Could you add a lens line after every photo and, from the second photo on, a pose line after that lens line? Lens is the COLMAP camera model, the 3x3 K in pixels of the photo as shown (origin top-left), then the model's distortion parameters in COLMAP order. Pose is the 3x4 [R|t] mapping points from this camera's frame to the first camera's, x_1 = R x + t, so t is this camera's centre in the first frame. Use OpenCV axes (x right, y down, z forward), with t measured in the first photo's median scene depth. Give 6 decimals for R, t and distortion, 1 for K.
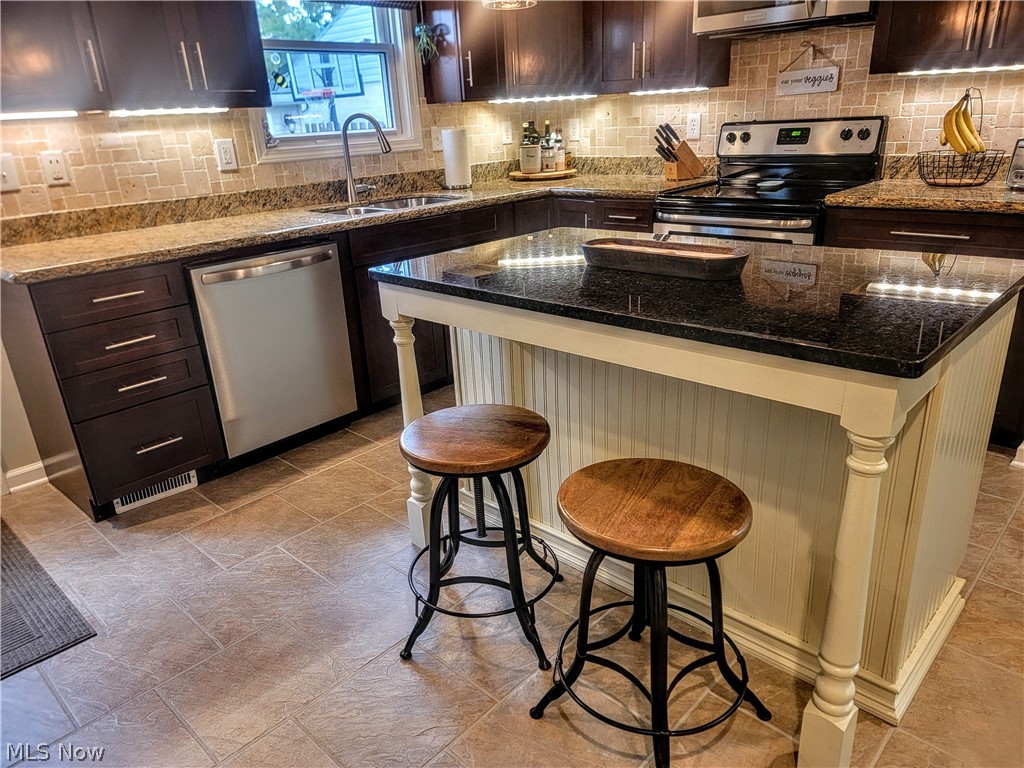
lens RADIAL K [[720.6, 0, 512.0], [0, 720.6, 384.0], [0, 0, 1]] dist [0.003923, -0.000332]
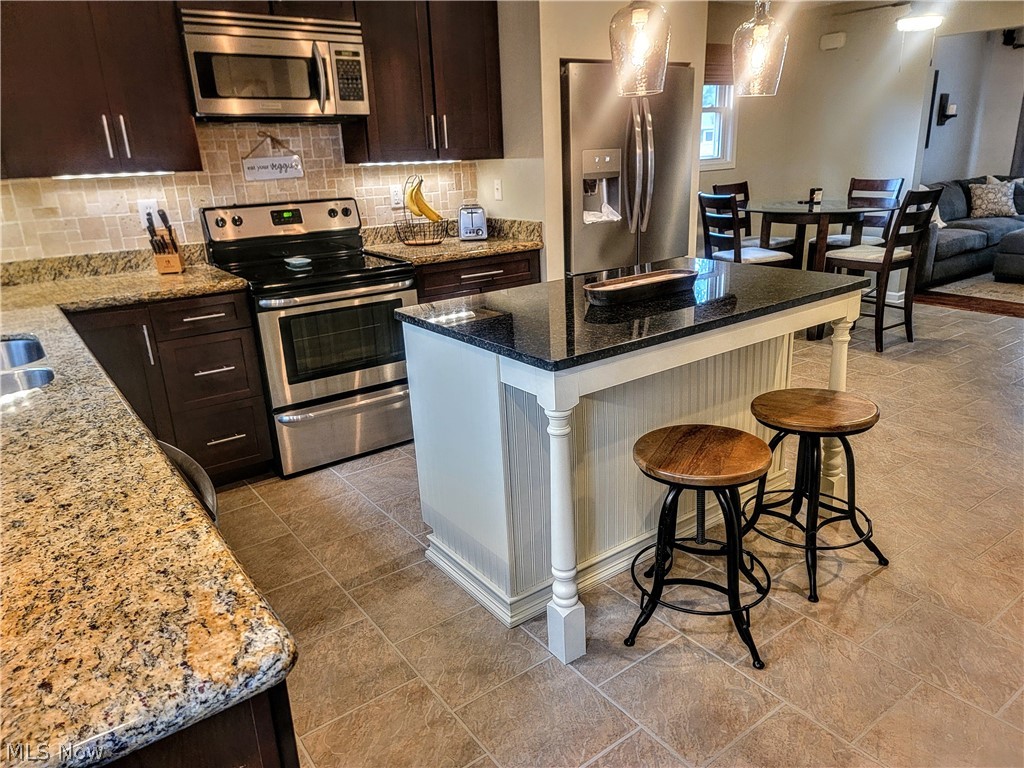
lens RADIAL K [[707.2, 0, 512.0], [0, 707.2, 384.0], [0, 0, 1]] dist [-0.001463, -0.000885]
pose [[0.184478, -0.255072, 0.949161, -0.610599], [0.372170, 0.911949, 0.172737, -0.177025], [-0.909647, 0.321383, 0.263164, 0.506727]]
